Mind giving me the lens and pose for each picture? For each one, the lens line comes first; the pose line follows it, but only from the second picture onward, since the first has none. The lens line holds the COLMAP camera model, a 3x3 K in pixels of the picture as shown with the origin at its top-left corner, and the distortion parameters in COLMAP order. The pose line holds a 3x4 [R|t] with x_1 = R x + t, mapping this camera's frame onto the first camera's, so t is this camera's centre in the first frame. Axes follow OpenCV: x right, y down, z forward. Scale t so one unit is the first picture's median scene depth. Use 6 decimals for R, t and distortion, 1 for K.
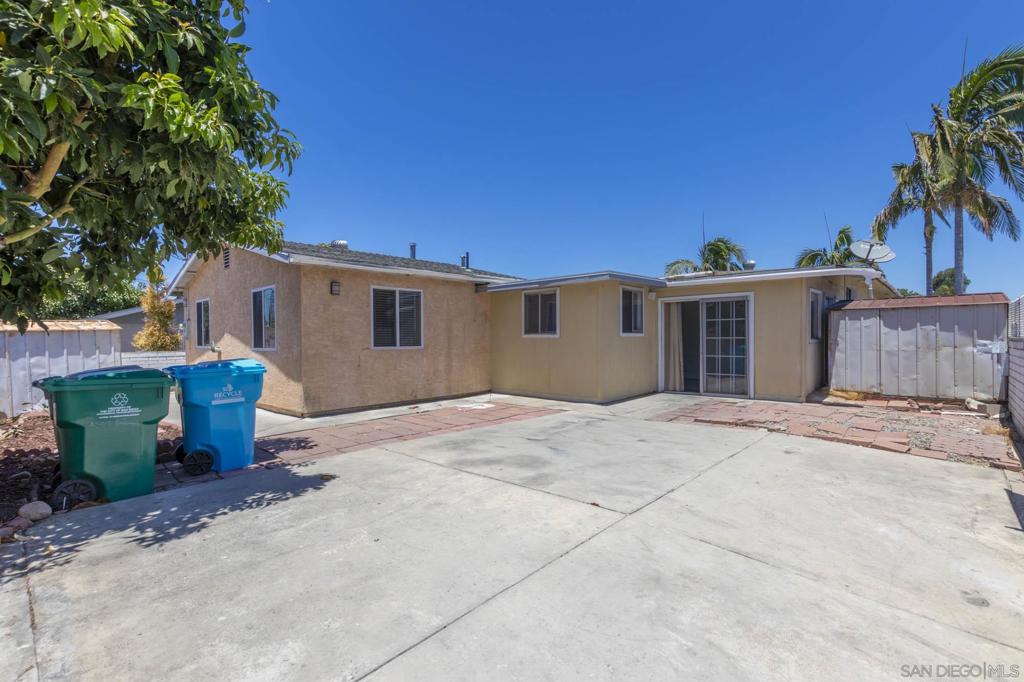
lens RADIAL K [[474.0, 0, 505.2], [0, 474.0, 341.5], [0, 0, 1]] dist [0.001045, -0.001194]
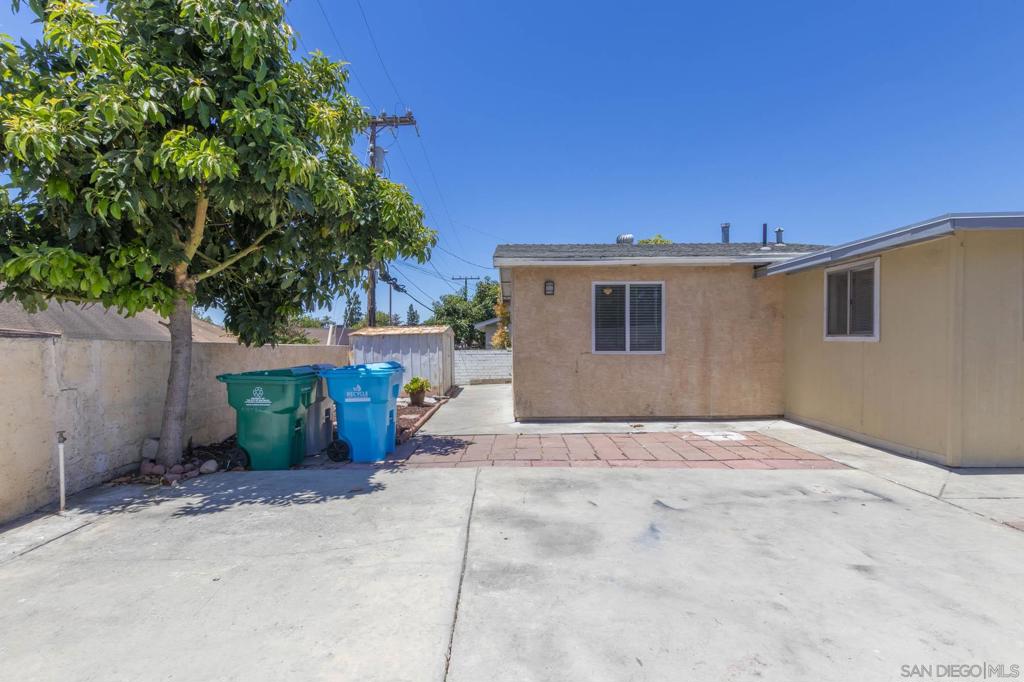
lens RADIAL K [[474.0, 0, 505.2], [0, 474.0, 341.5], [0, 0, 1]] dist [0.001045, -0.001194]
pose [[0.679240, 0.006719, -0.733885, 0.275055], [-0.004142, 0.999977, 0.005322, -0.011210], [0.733904, -0.000575, 0.679253, 0.297246]]
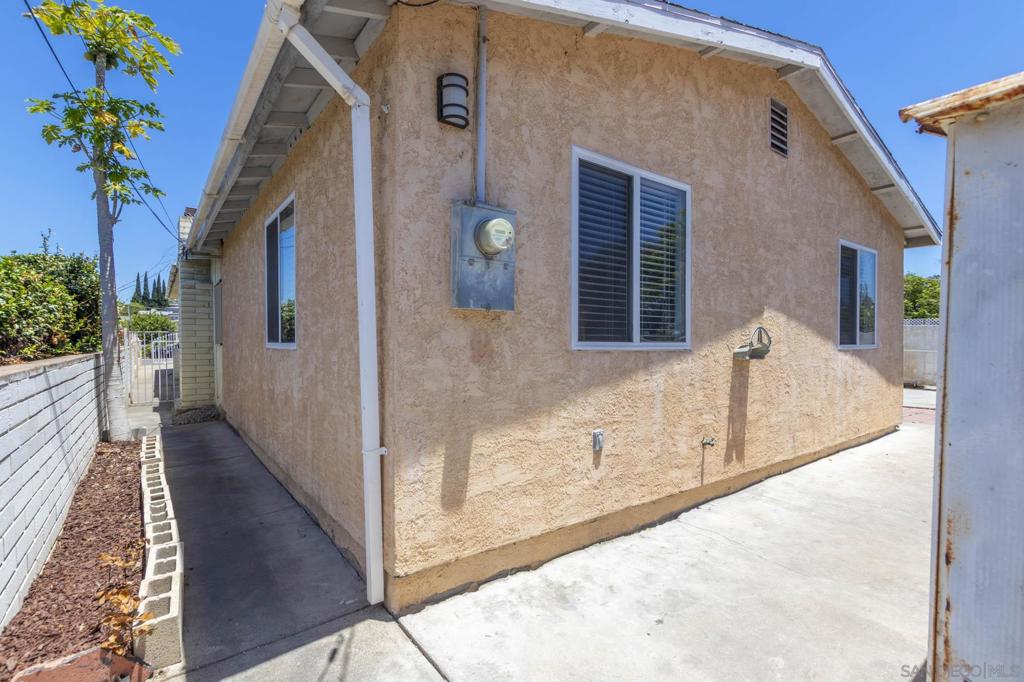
lens RADIAL K [[468.2, 0, 508.1], [0, 468.2, 344.4], [0, 0, 1]] dist [0.003093, -0.000155]
pose [[0.189789, -0.010019, 0.981774, -1.299501], [-0.003635, 0.999934, 0.010907, 0.010041], [-0.981818, -0.005639, 0.189740, 1.453300]]
